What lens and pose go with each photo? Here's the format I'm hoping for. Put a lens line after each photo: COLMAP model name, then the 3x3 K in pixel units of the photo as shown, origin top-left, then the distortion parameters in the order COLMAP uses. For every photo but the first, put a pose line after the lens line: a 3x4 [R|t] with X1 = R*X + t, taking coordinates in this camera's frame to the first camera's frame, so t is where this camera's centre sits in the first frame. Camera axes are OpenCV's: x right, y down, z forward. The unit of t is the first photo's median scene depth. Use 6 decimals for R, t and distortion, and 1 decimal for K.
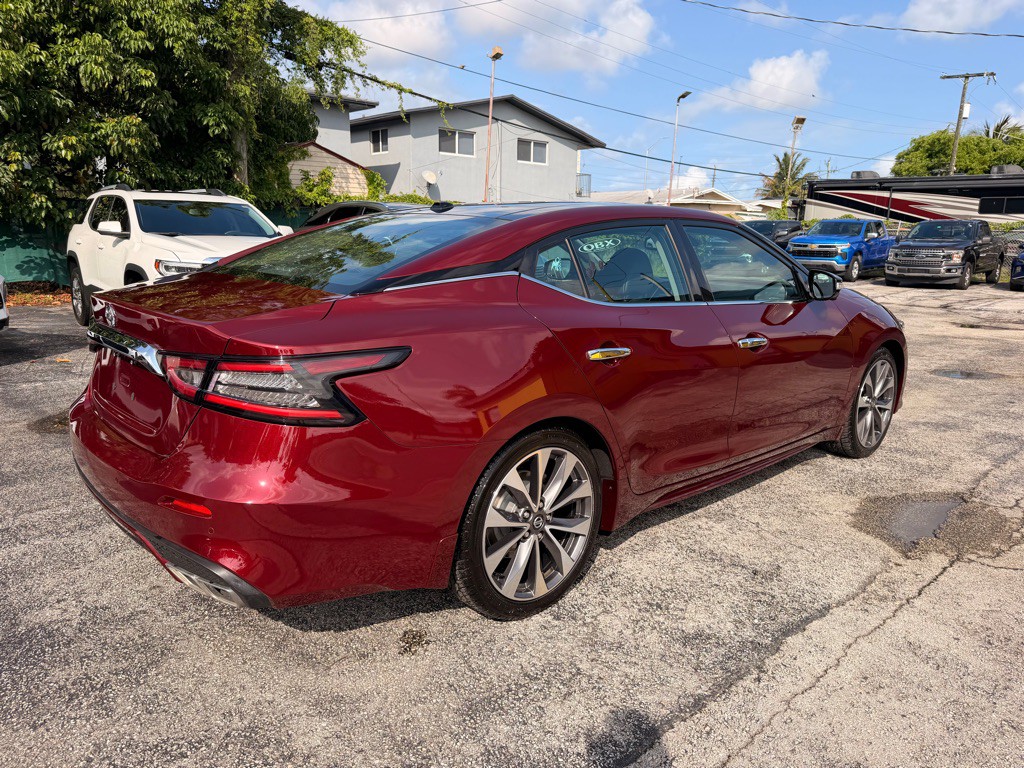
lens RADIAL K [[726.4, 0, 511.8], [0, 726.4, 378.7], [0, 0, 1]] dist [0.022912, -0.033044]
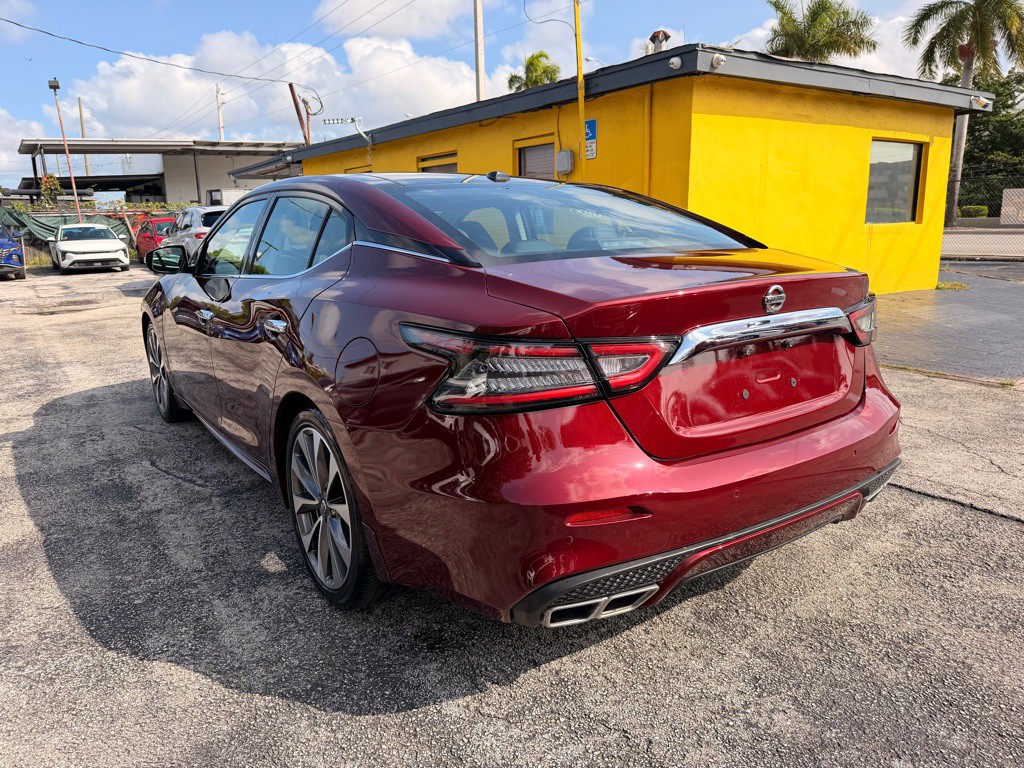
lens RADIAL K [[726.4, 0, 508.2], [0, 726.4, 388.7], [0, 0, 1]] dist [0.022912, -0.033044]
pose [[0.132742, -0.243177, 0.960856, -0.203404], [0.220929, 0.952304, 0.210492, -0.033283], [-0.966214, 0.184339, 0.180136, 0.169175]]
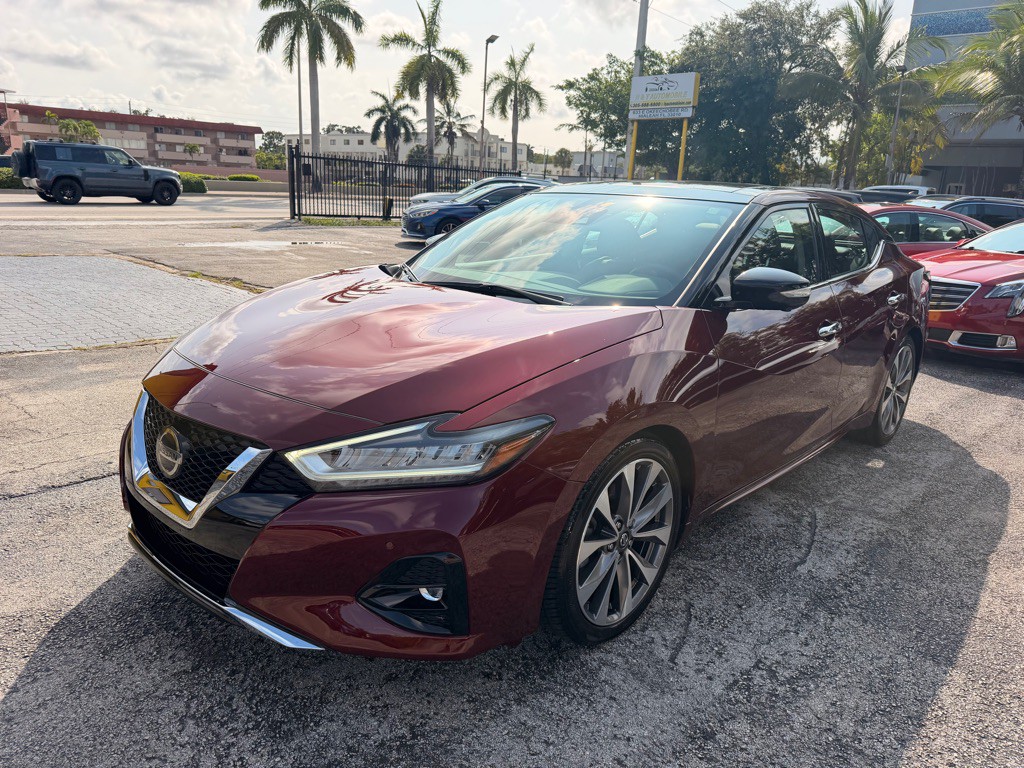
lens RADIAL K [[726.4, 0, 518.0], [0, 726.4, 384.2], [0, 0, 1]] dist [0.022912, -0.033044]
pose [[-0.993131, -0.042949, -0.108838, 0.096574], [-0.088153, 0.886304, 0.454636, -0.098766], [0.076938, 0.461108, -0.884002, 0.463161]]
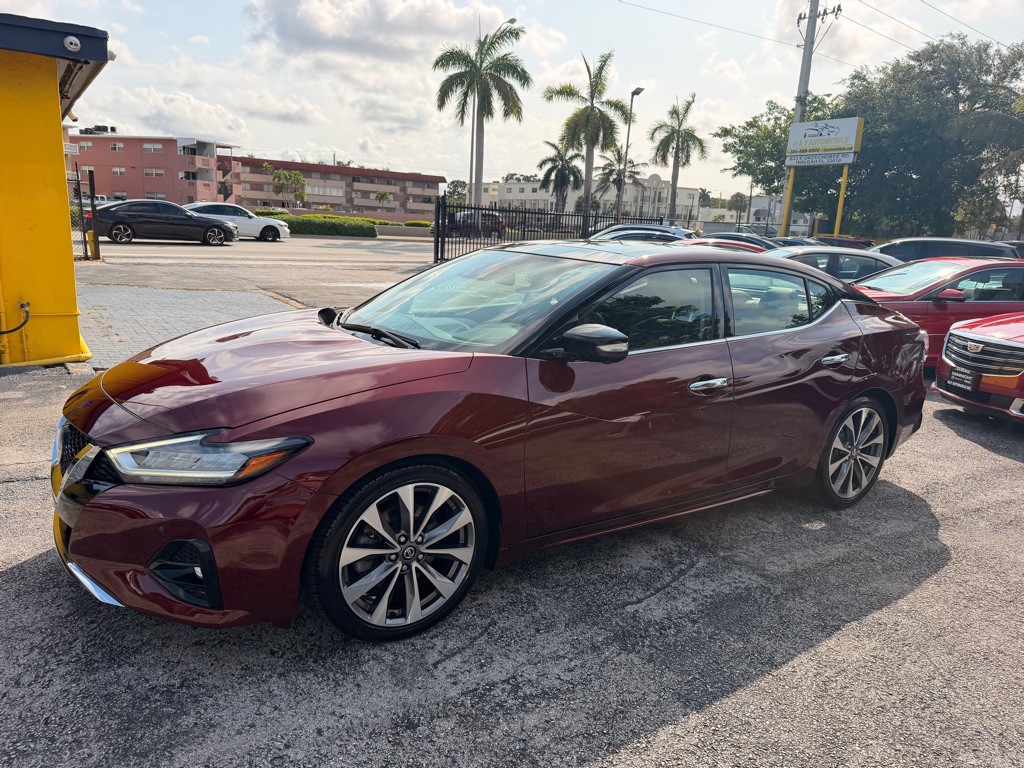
lens RADIAL K [[726.4, 0, 519.7], [0, 726.4, 390.5], [0, 0, 1]] dist [0.022912, -0.033044]
pose [[-0.987473, -0.105893, 0.116981, 0.019631], [-0.046527, 0.903810, 0.425397, -0.112511], [-0.150775, 0.414625, -0.897415, 0.480483]]
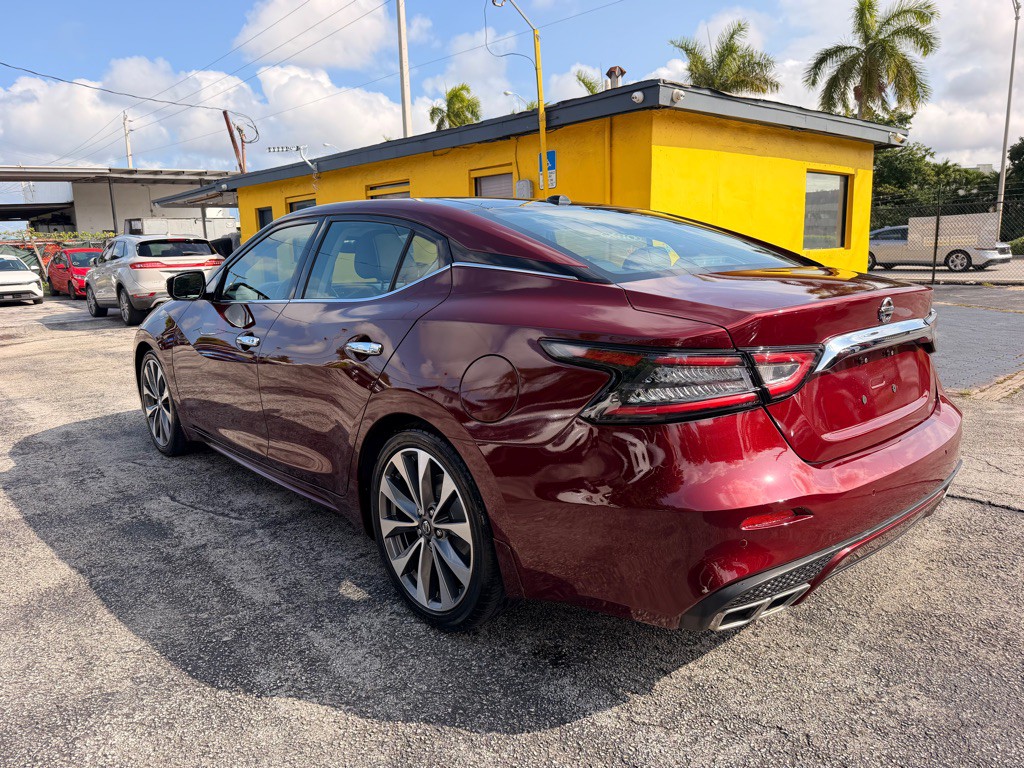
lens RADIAL K [[726.4, 0, 512.0], [0, 726.4, 388.9], [0, 0, 1]] dist [0.022912, -0.033044]
pose [[0.016552, -0.207941, 0.978001, -0.208968], [0.224532, 0.953926, 0.199023, -0.039646], [-0.974326, 0.216298, 0.062479, 0.204891]]
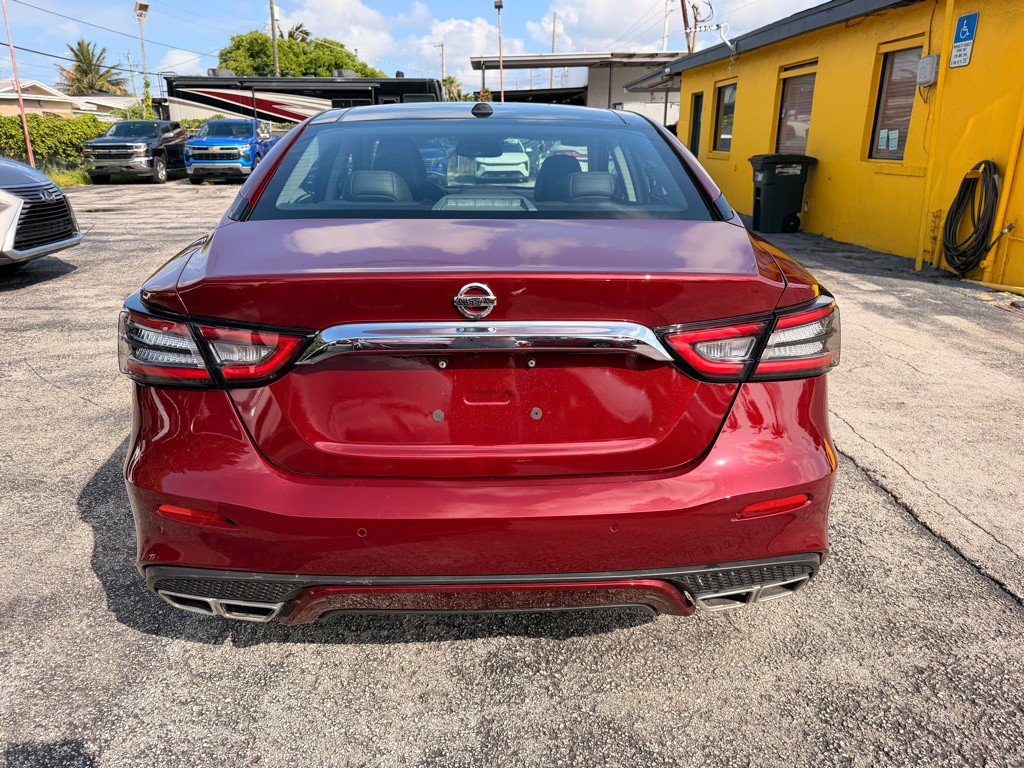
lens RADIAL K [[726.4, 0, 507.4], [0, 726.4, 383.2], [0, 0, 1]] dist [0.022912, -0.033044]
pose [[0.648574, -0.260652, 0.715131, -0.143195], [0.163752, 0.965320, 0.203330, -0.020217], [-0.743329, -0.014770, 0.668763, 0.083596]]
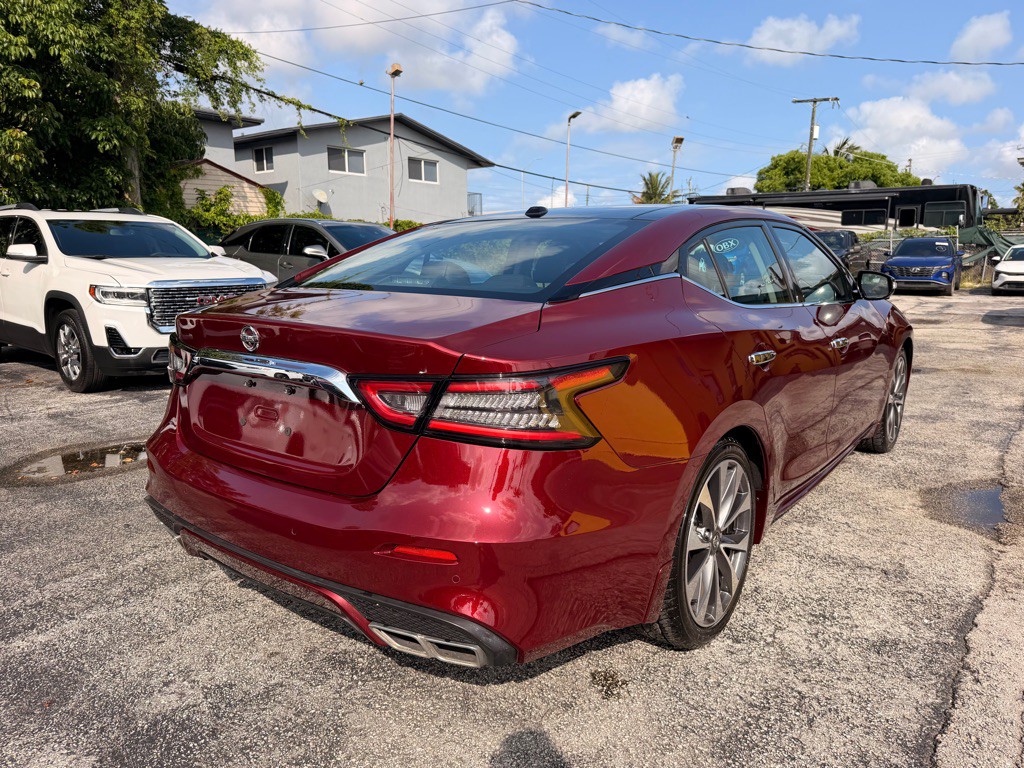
lens RADIAL K [[726.4, 0, 509.7], [0, 726.4, 381.8], [0, 0, 1]] dist [0.022912, -0.033044]
pose [[0.985657, -0.050167, 0.161130, -0.057073], [0.053644, 0.998410, -0.017304, -0.000772], [-0.160006, 0.025699, 0.986781, 0.016915]]
